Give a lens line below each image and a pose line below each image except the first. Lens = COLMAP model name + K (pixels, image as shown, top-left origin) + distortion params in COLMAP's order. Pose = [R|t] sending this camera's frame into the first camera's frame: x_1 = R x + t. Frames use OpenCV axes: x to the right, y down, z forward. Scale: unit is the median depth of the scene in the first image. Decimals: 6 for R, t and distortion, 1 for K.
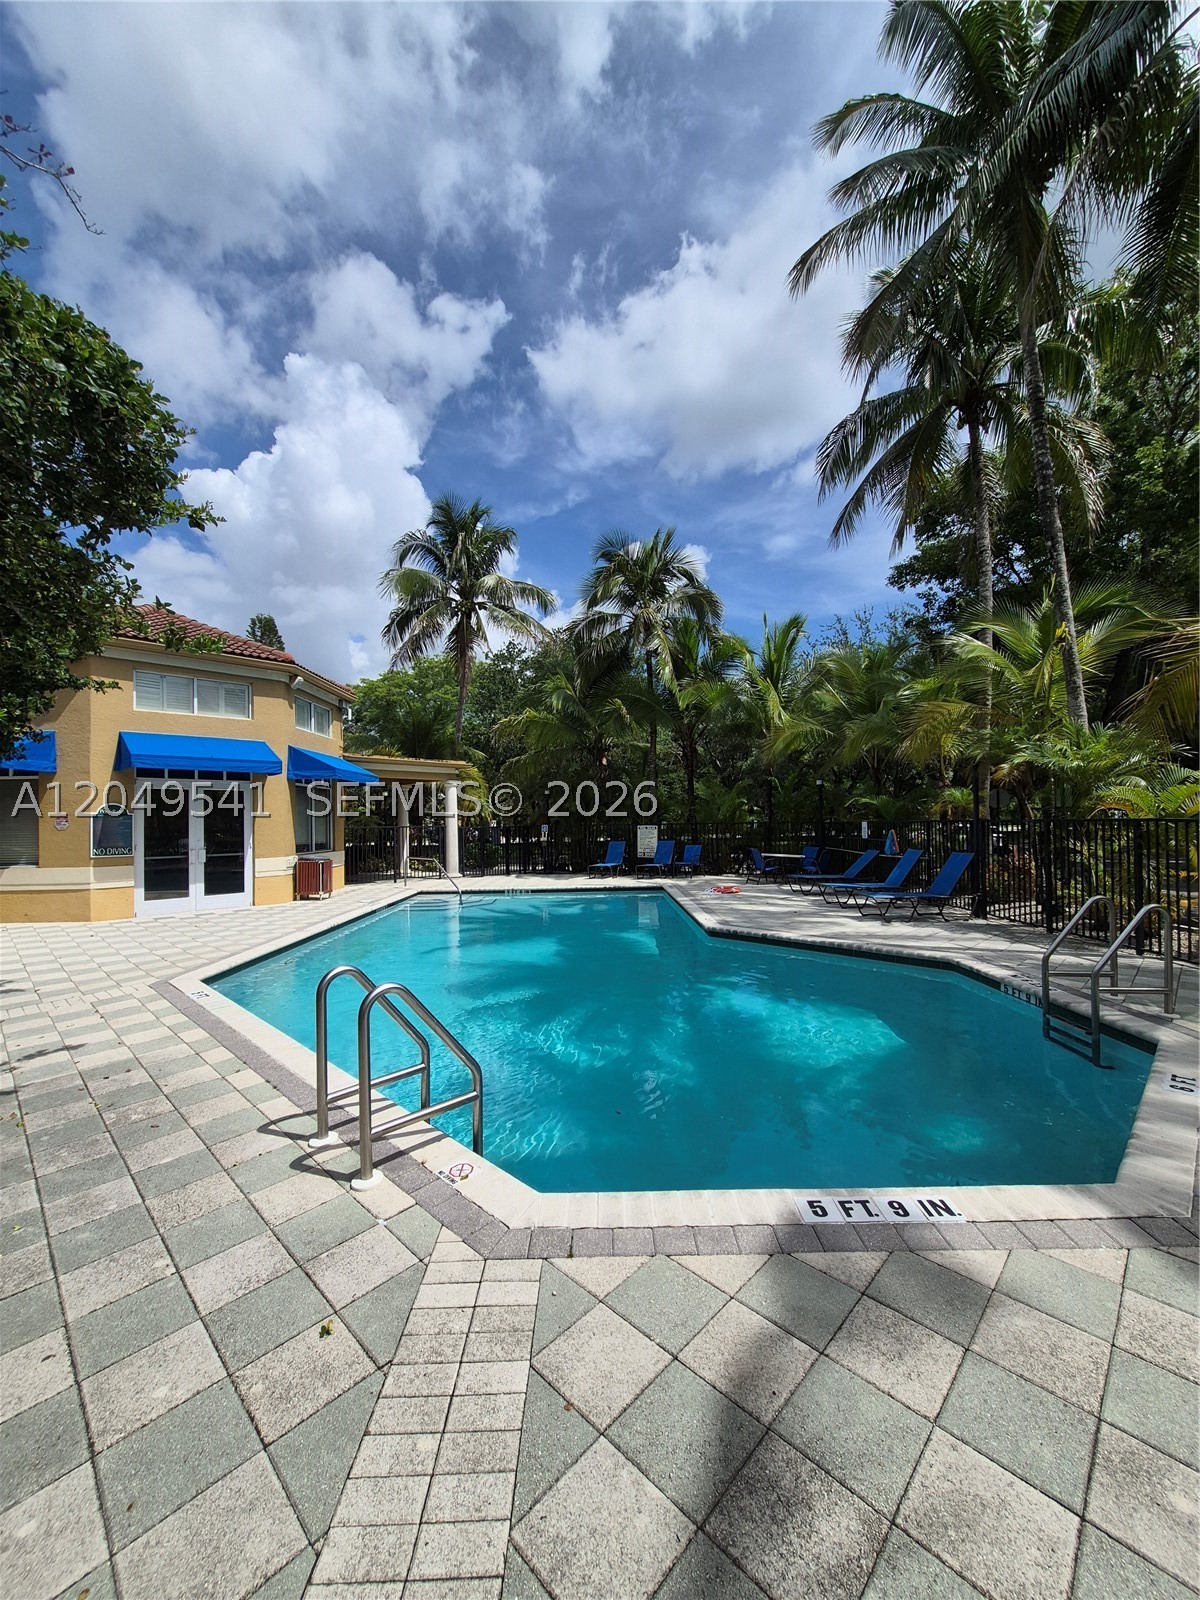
lens RADIAL K [[633.8, 0, 593.6], [0, 633.8, 808.7], [0, 0, 1]] dist [0.005736, -0.002389]
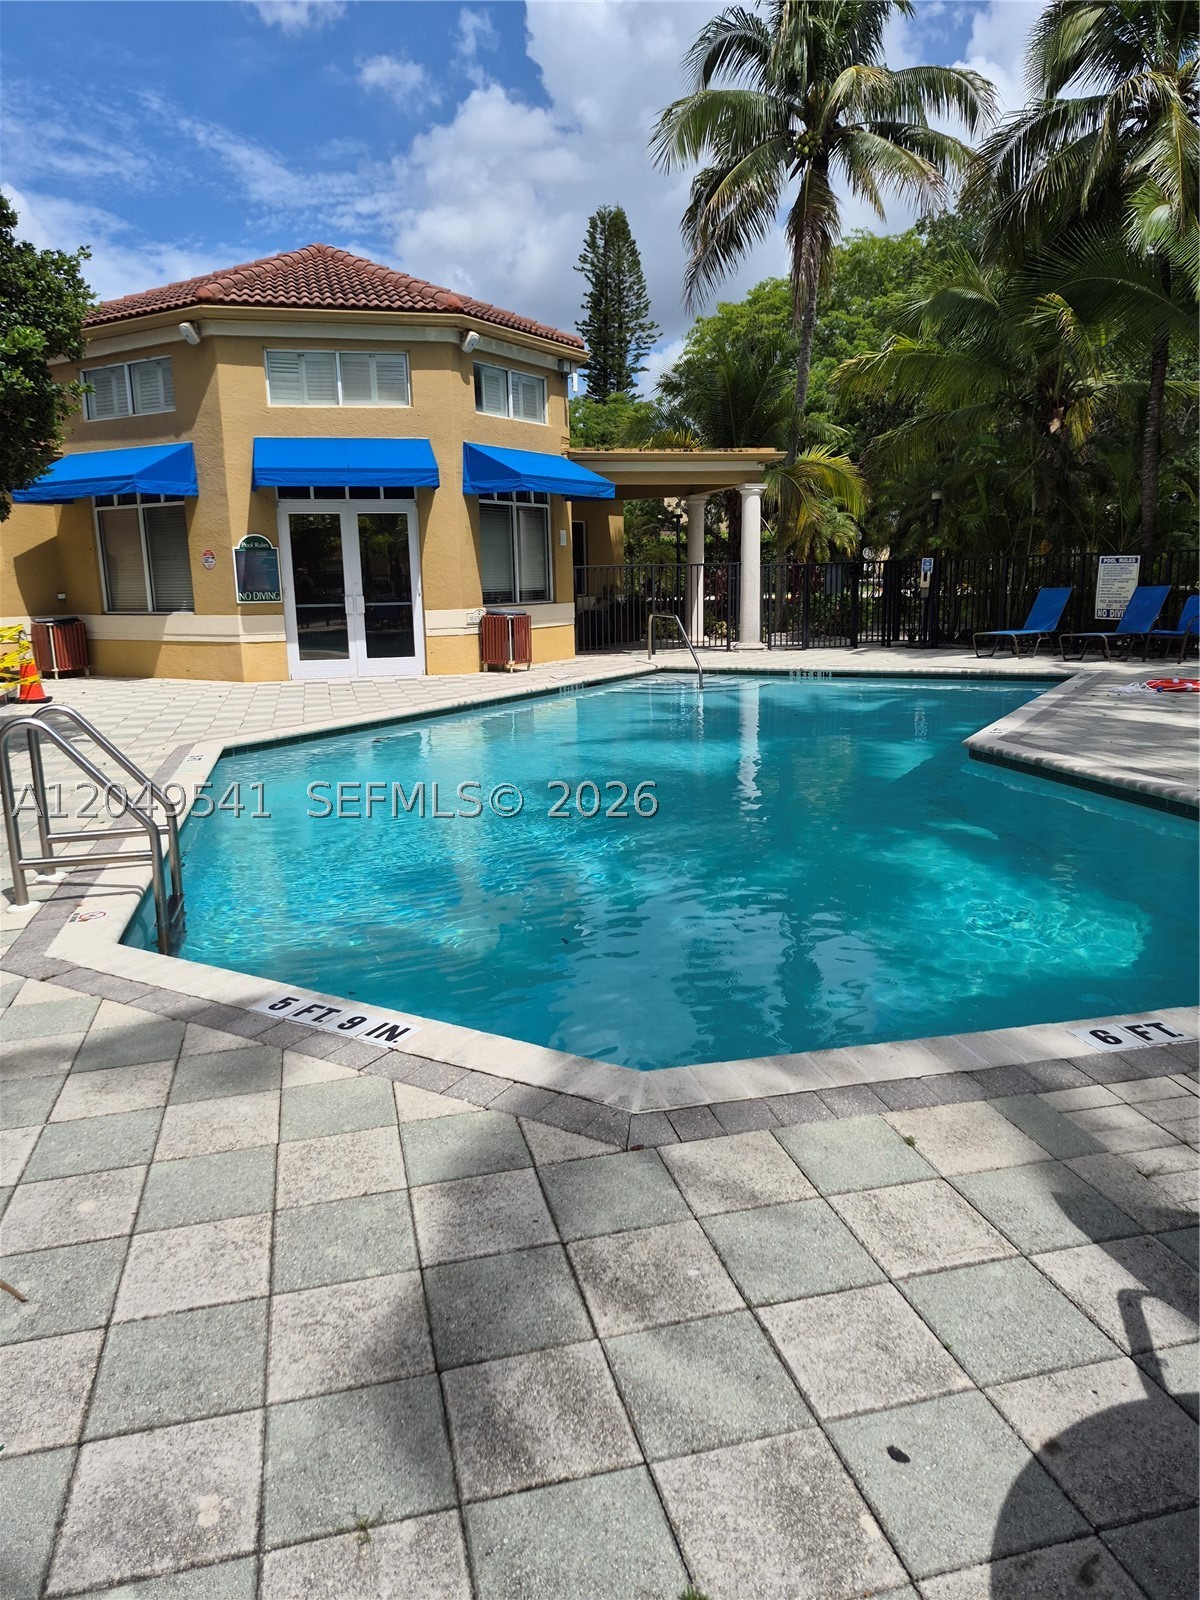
lens RADIAL K [[1107.8, 0, 589.5], [0, 1107.8, 794.3], [0, 0, 1]] dist [0.071832, -0.087661]
pose [[0.849092, 0.101487, -0.518405, 0.325483], [0.018847, 0.974926, 0.221729, 0.006107], [0.527909, -0.198038, 0.825889, 0.006720]]
